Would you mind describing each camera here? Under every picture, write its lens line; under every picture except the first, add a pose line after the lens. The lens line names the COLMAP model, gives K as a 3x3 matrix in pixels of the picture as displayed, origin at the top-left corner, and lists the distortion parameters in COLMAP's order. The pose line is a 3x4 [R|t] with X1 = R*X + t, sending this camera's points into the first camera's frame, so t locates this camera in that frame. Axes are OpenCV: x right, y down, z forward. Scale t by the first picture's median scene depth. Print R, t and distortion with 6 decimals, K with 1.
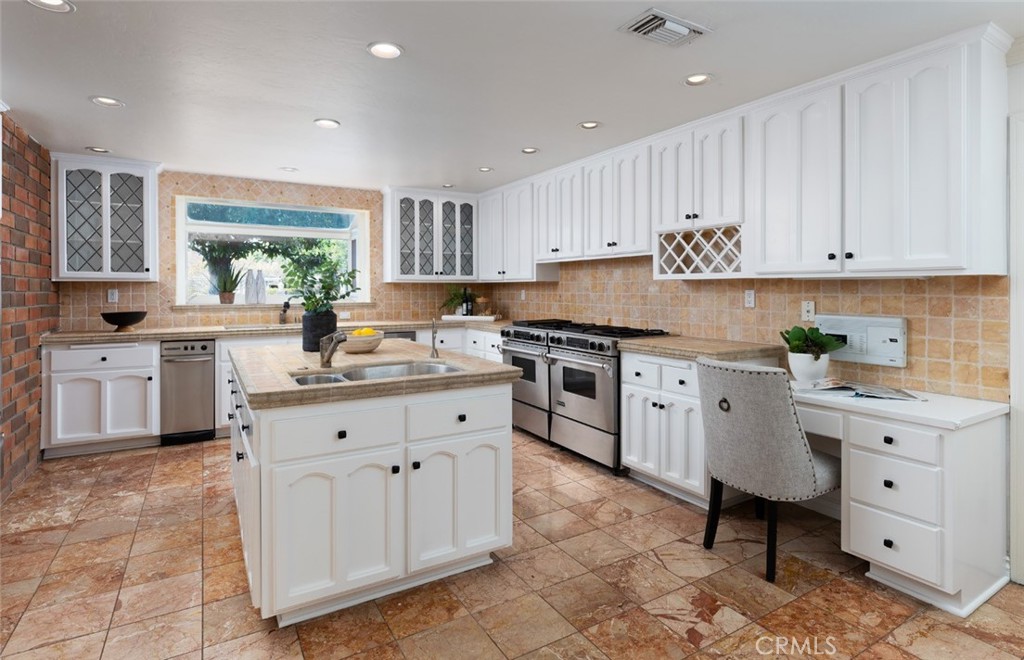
lens RADIAL K [[513.0, 0, 512.3], [0, 513.0, 291.5], [0, 0, 1]] dist [0.000052, -0.000177]
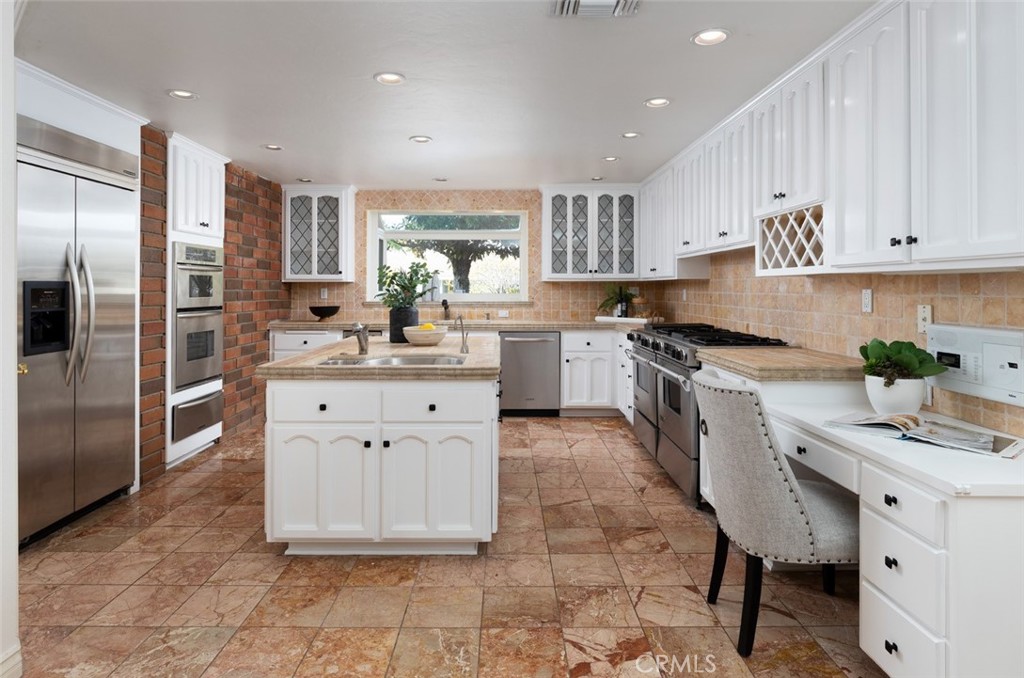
lens RADIAL K [[568.7, 0, 510.6], [0, 568.7, 284.6], [0, 0, 1]] dist [-0.001284, -0.000337]
pose [[0.863723, -0.002733, -0.503959, 0.396945], [-0.003282, 0.999934, -0.011048, 0.001260], [0.503956, 0.011197, 0.863657, 0.032173]]
